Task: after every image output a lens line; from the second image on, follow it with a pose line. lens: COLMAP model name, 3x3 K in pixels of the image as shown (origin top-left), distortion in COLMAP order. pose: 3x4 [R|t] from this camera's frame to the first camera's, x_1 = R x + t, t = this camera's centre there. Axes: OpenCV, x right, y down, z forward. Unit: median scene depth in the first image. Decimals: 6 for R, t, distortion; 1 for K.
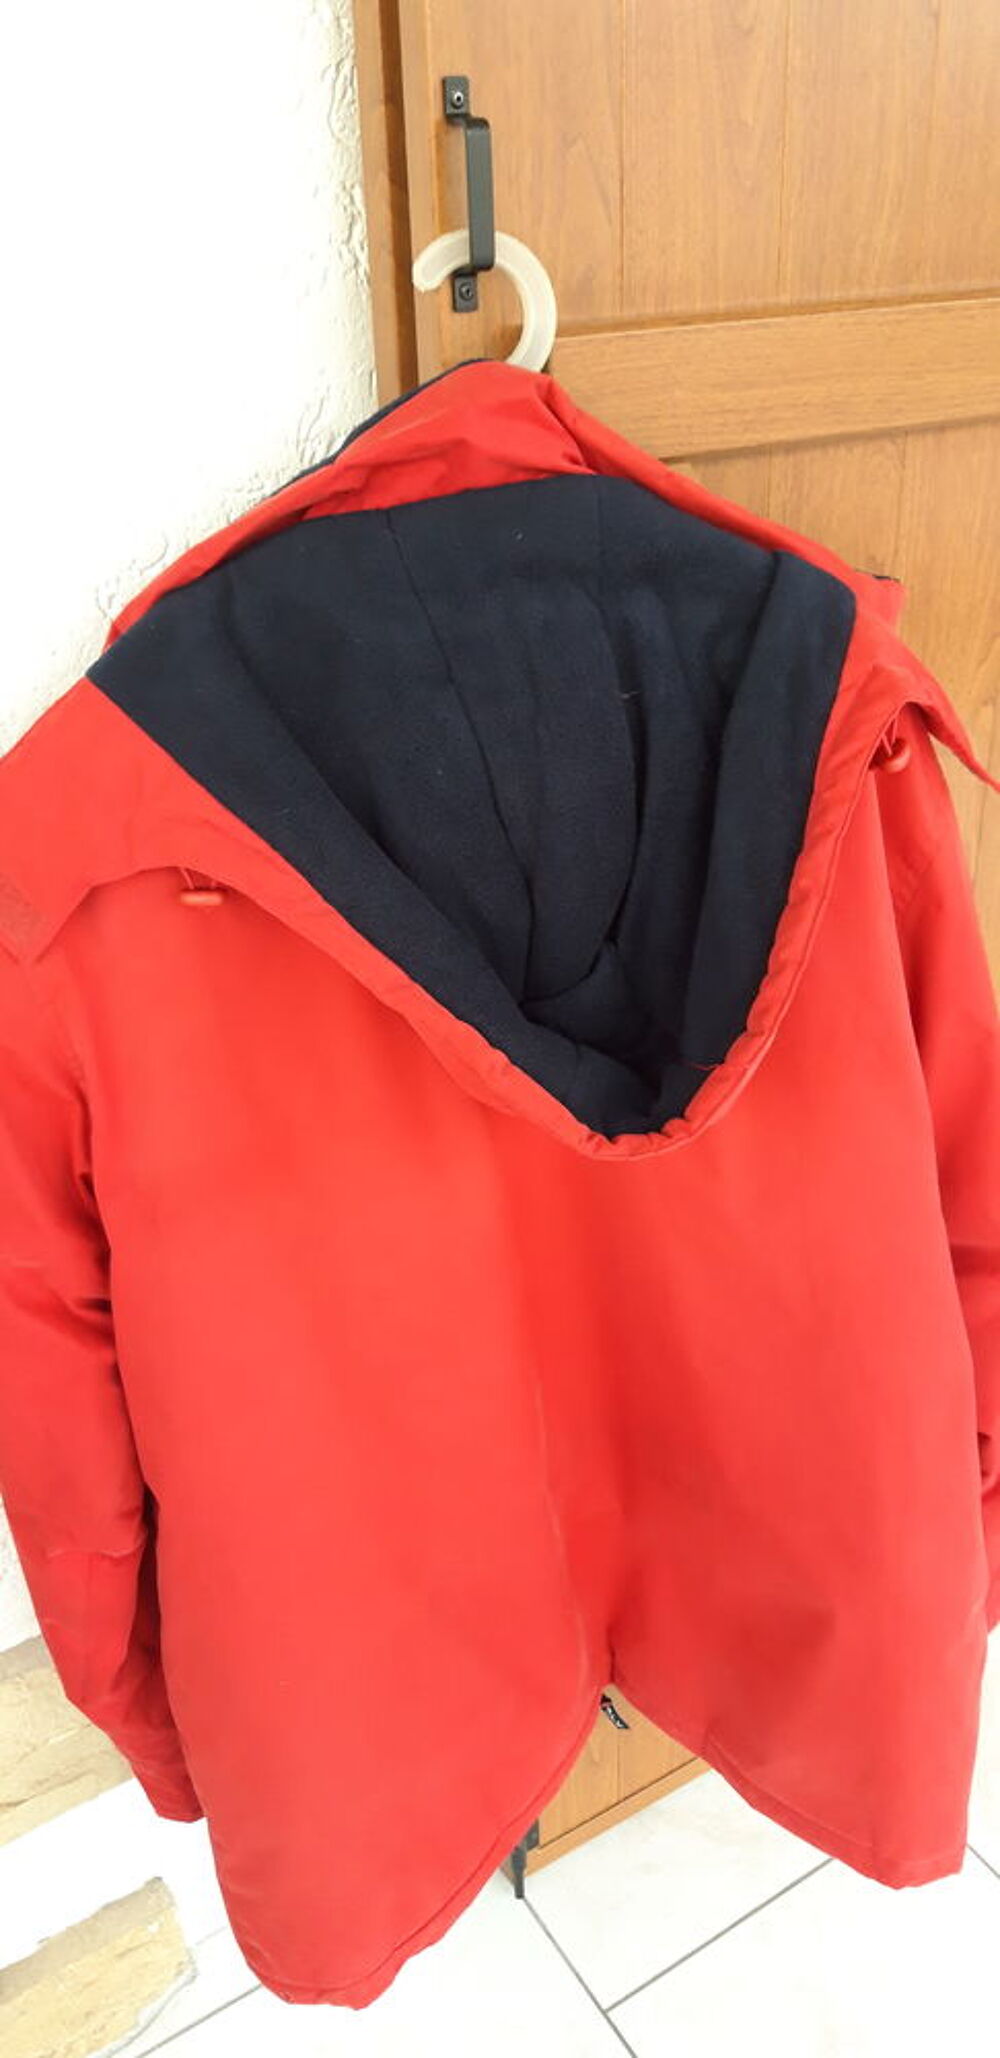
lens RADIAL K [[1572.8, 0, 504.2], [0, 1572.8, 1022.0], [0, 0, 1]] dist [0.011577, -0.063027]
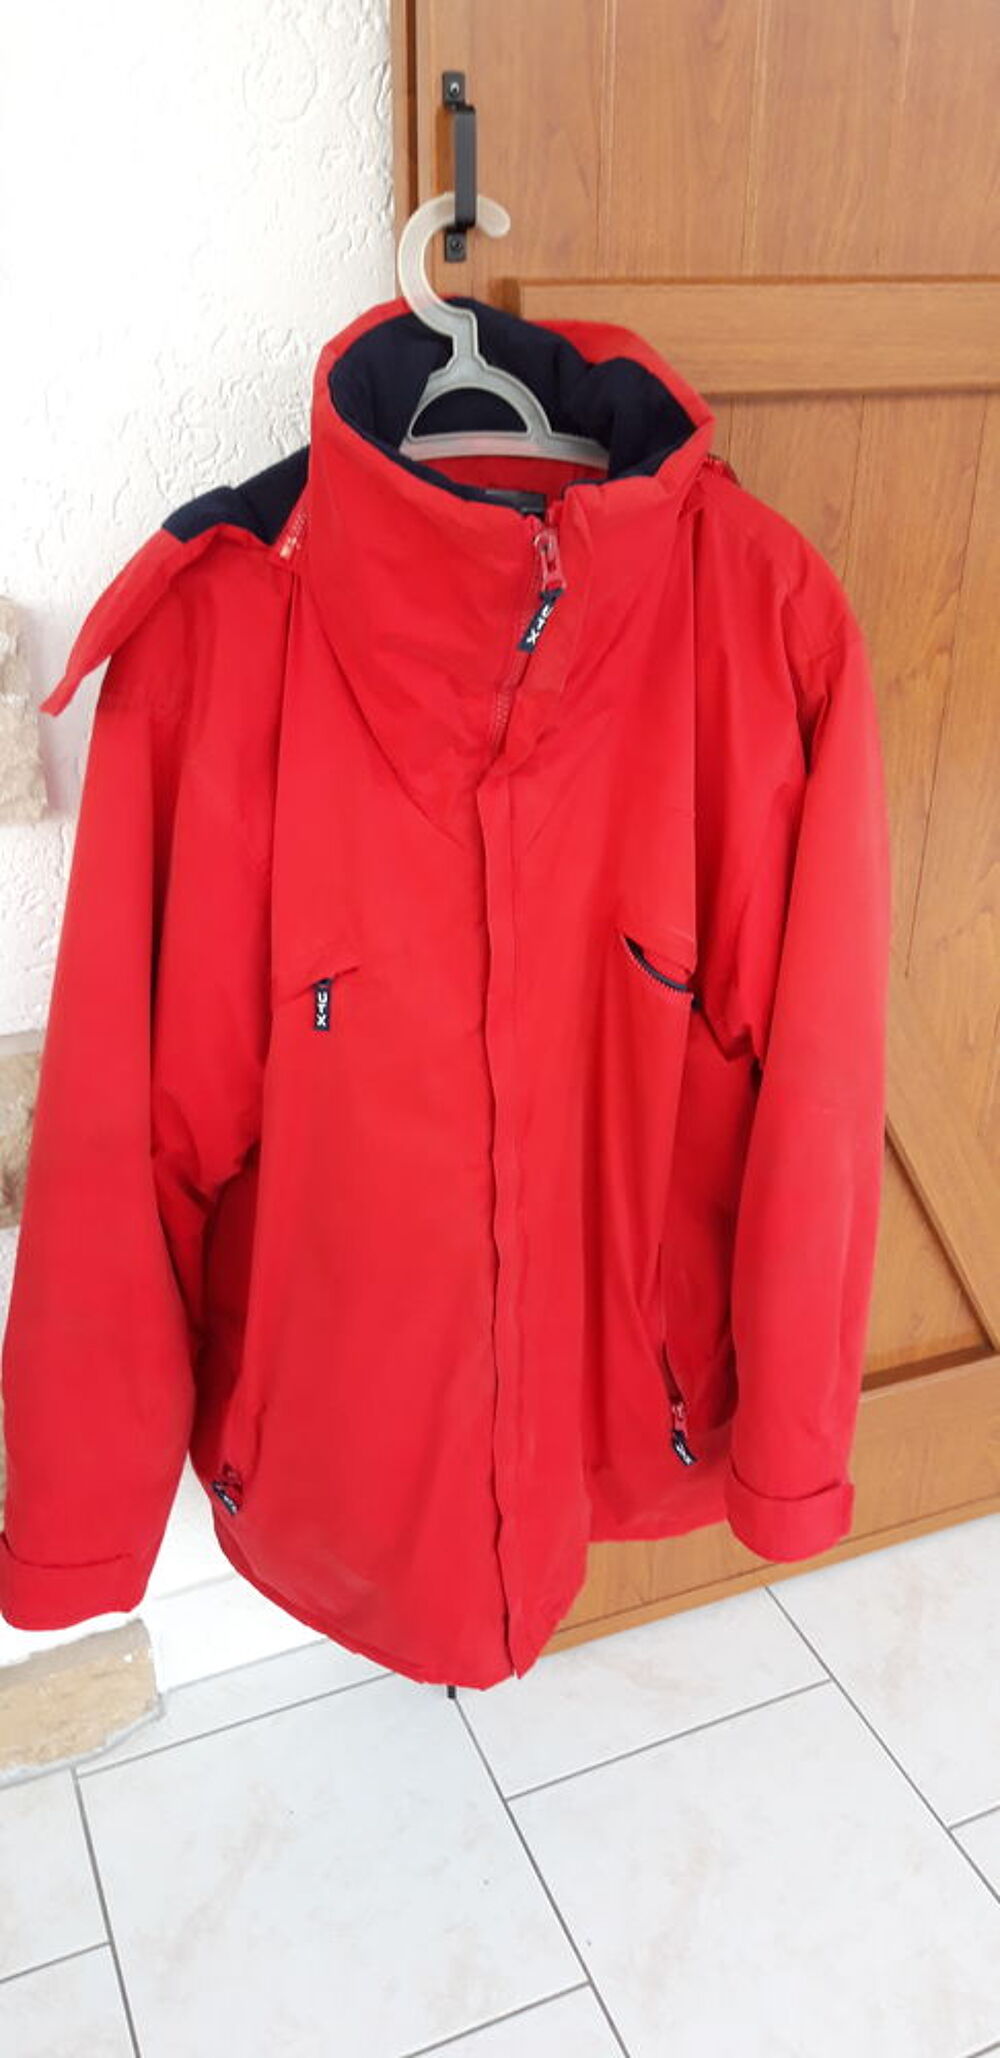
lens RADIAL K [[1572.8, 0, 497.8], [0, 1572.8, 1031.4], [0, 0, 1]] dist [0.011577, -0.063027]
pose [[0.985862, 0.108777, -0.127450, 0.211054], [-0.110640, 0.993831, -0.007611, 0.141365], [0.125835, 0.021605, 0.991816, -0.189499]]
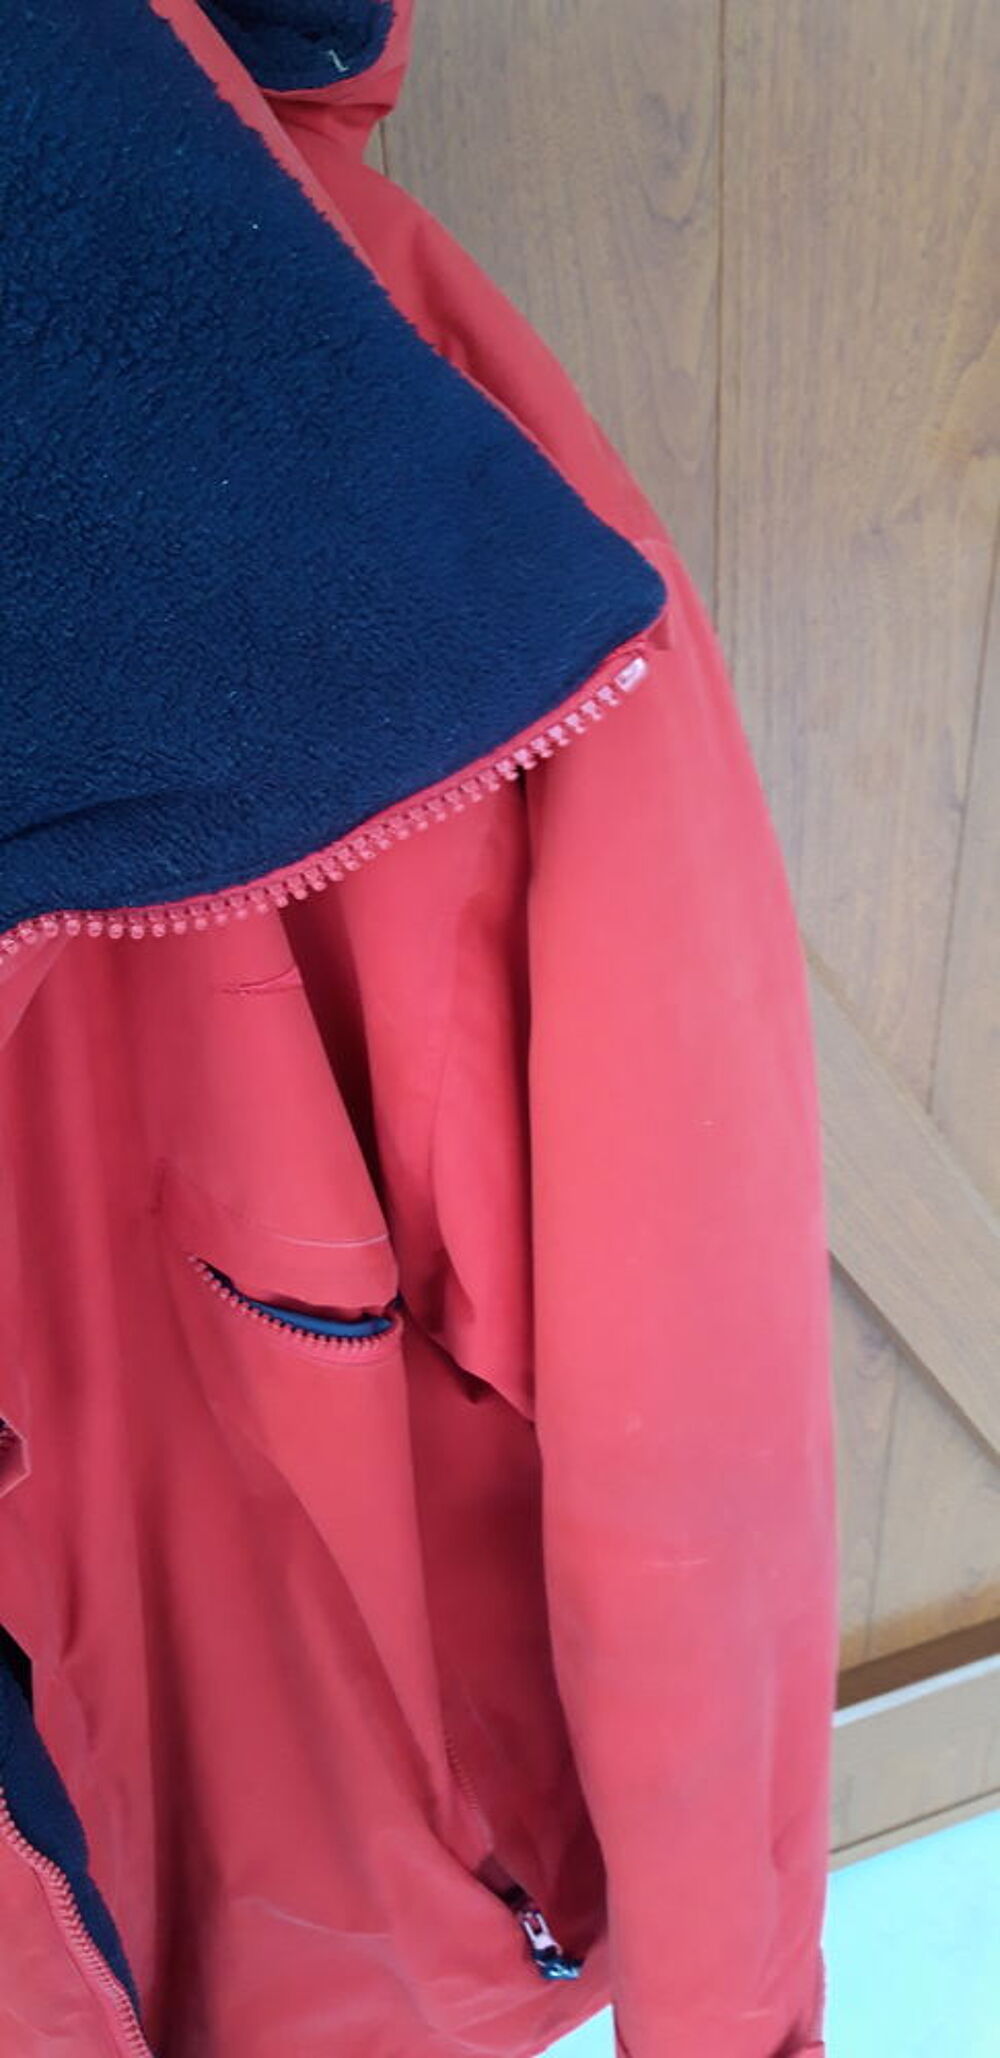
lens RADIAL K [[1572.8, 0, 497.2], [0, 1572.8, 1038.9], [0, 0, 1]] dist [0.011577, -0.063027]
pose [[0.972540, 0.104986, -0.207712, 0.356475], [-0.073778, 0.985518, 0.152681, -0.109398], [0.220734, -0.133164, 0.966201, 0.597912]]
